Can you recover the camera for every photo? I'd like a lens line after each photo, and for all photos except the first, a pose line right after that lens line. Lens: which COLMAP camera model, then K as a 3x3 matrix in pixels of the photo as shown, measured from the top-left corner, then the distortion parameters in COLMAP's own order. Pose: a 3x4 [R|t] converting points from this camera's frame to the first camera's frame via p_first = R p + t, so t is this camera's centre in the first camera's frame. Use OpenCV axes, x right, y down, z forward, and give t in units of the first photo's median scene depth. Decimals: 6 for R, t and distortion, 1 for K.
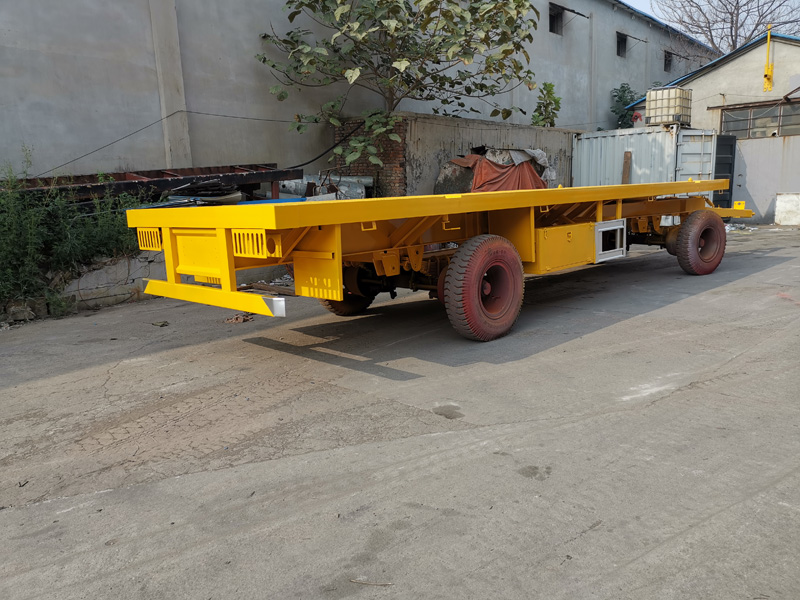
lens RADIAL K [[643.2, 0, 400.2], [0, 643.2, 300.3], [0, 0, 1]] dist [0.042346, -0.015753]
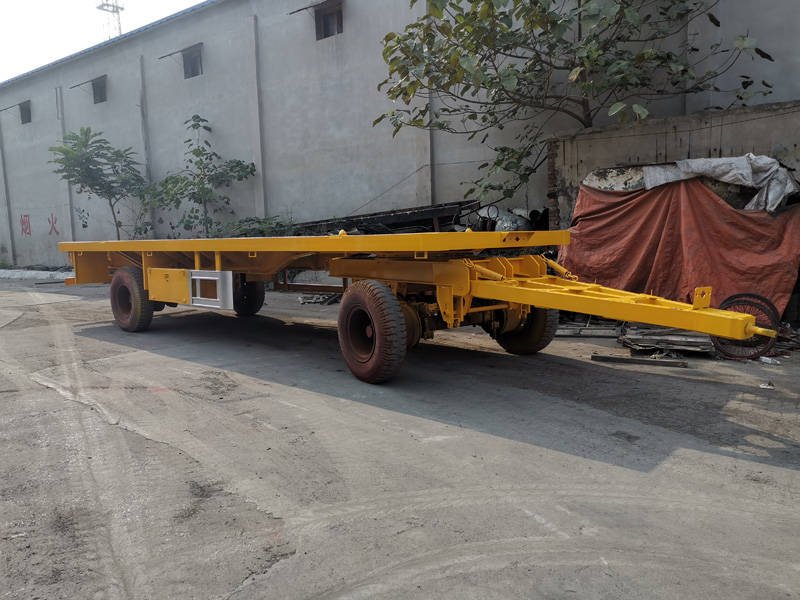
lens RADIAL K [[643.2, 0, 400.0], [0, 643.2, 300.5], [0, 0, 1]] dist [0.042346, -0.015753]
pose [[0.041076, 0.141382, -0.989103, 1.016092], [-0.141664, 0.980761, 0.134307, -0.187681], [0.989062, 0.134604, 0.060315, 0.897988]]
